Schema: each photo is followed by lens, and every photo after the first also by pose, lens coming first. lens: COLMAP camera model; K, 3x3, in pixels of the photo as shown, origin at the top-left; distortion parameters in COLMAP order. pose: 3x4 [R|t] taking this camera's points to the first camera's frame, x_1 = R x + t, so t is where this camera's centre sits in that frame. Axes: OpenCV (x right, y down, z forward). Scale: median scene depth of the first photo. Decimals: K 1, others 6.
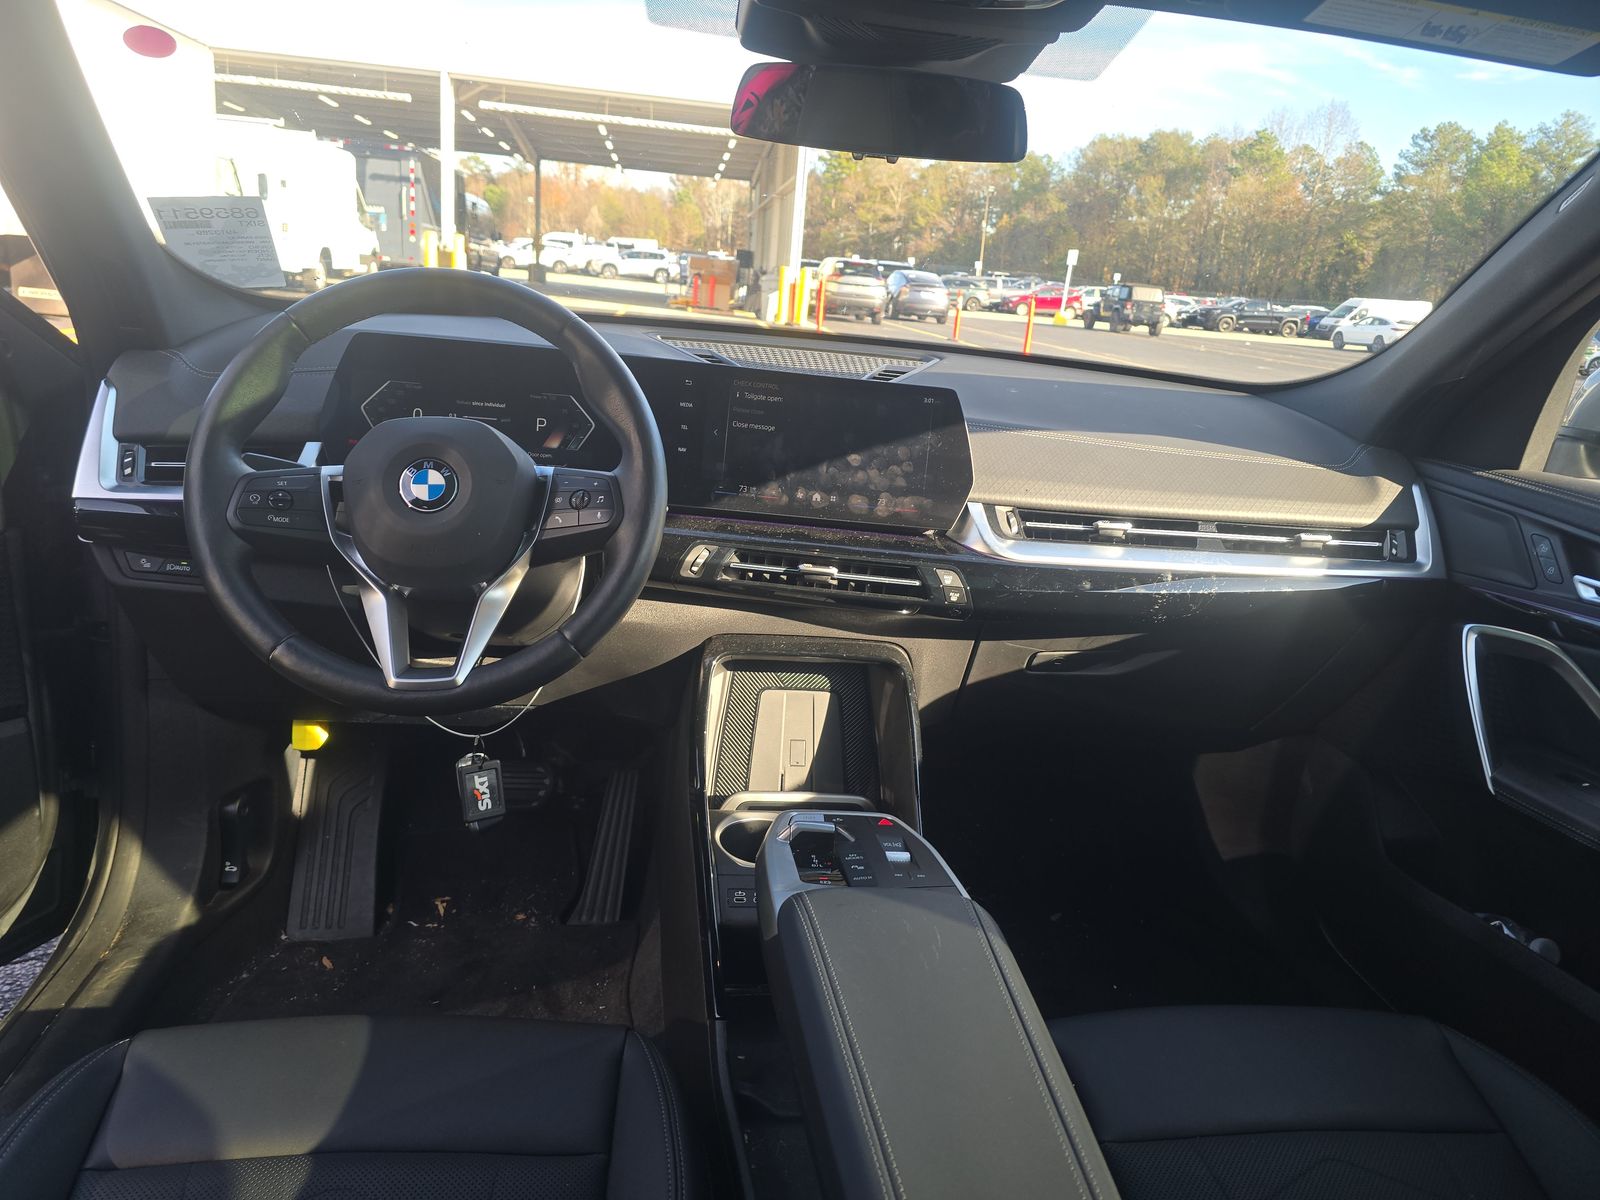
lens RADIAL K [[1061.5, 0, 795.0], [0, 1061.5, 606.2], [0, 0, 1]] dist [0.024468, -0.044126]
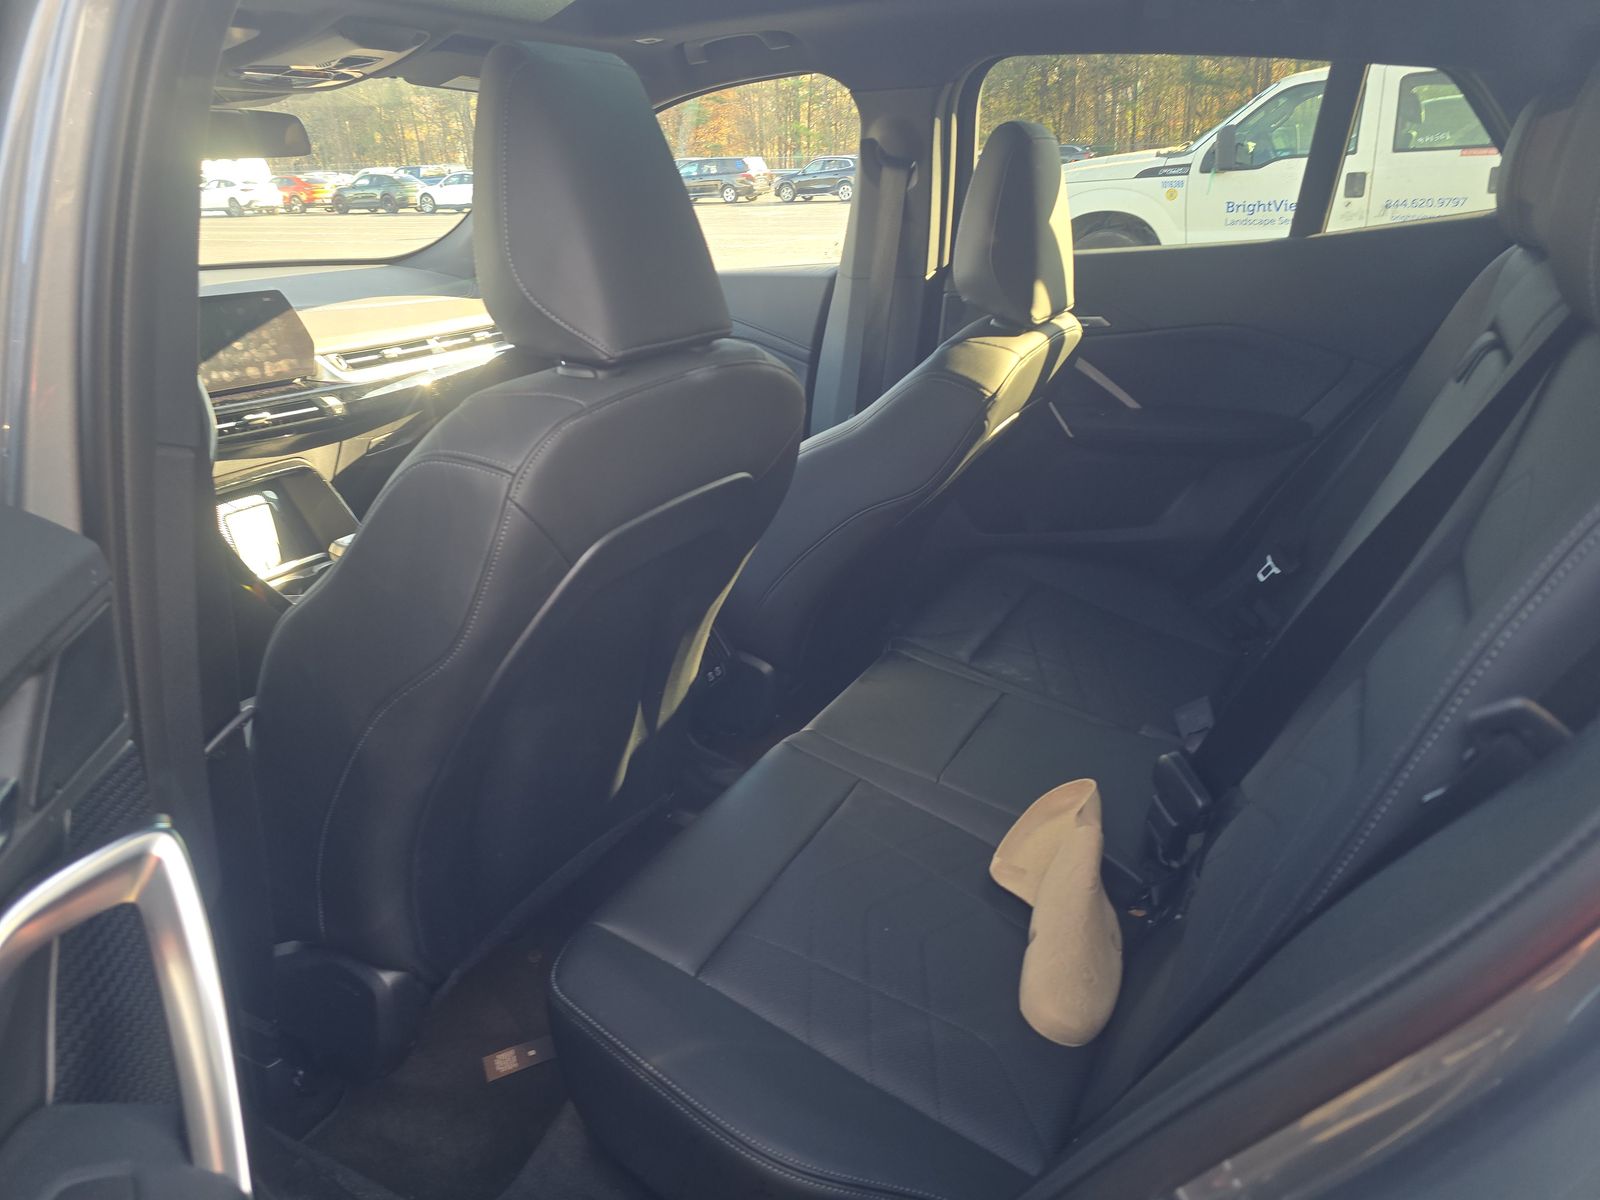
lens RADIAL K [[1061.5, 0, 802.9], [0, 1061.5, 601.1], [0, 0, 1]] dist [0.024468, -0.044126]
pose [[0.578033, -0.393305, 0.714975, -0.728441], [0.298301, 0.917384, 0.263483, 0.041279], [-0.759535, 0.060976, 0.647602, -0.617044]]
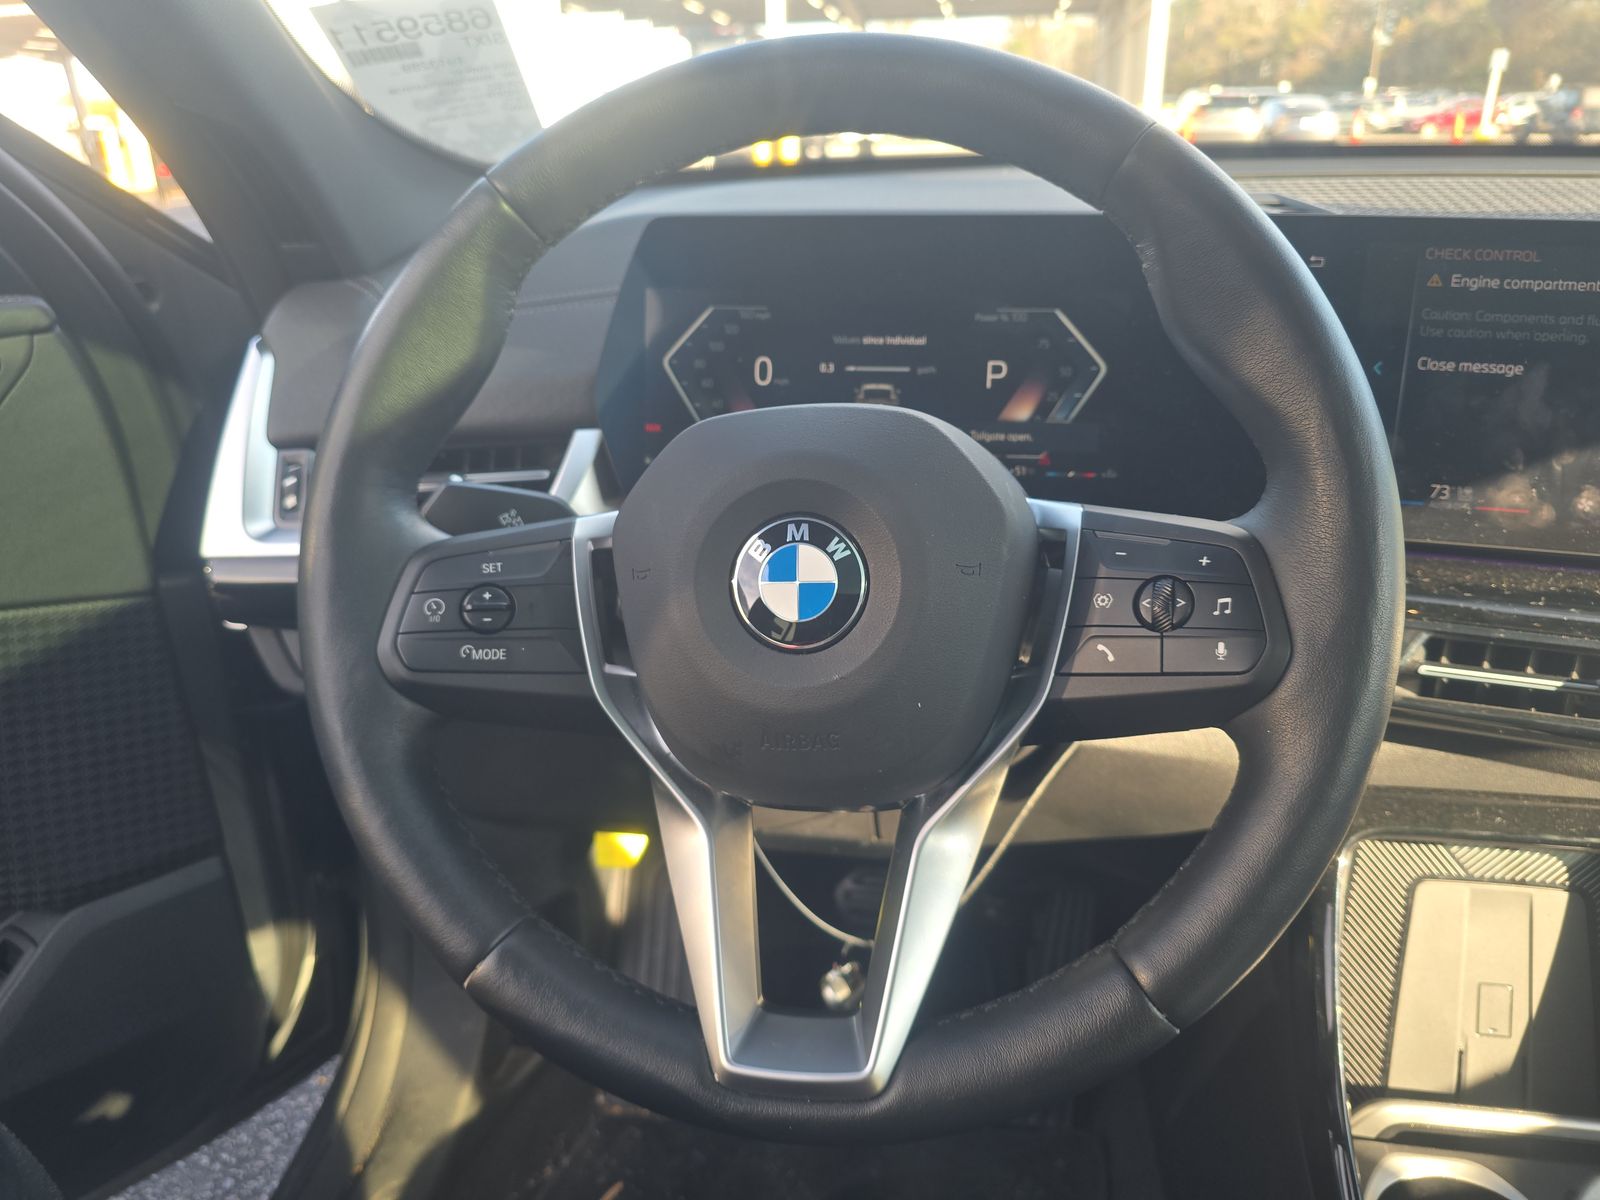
lens RADIAL K [[1061.5, 0, 799.8], [0, 1061.5, 615.3], [0, 0, 1]] dist [0.024468, -0.044126]
pose [[0.954652, 0.017089, -0.297232, -0.174325], [0.017715, 0.993322, 0.114009, -0.115233], [0.297195, -0.114104, 0.947974, 0.480288]]
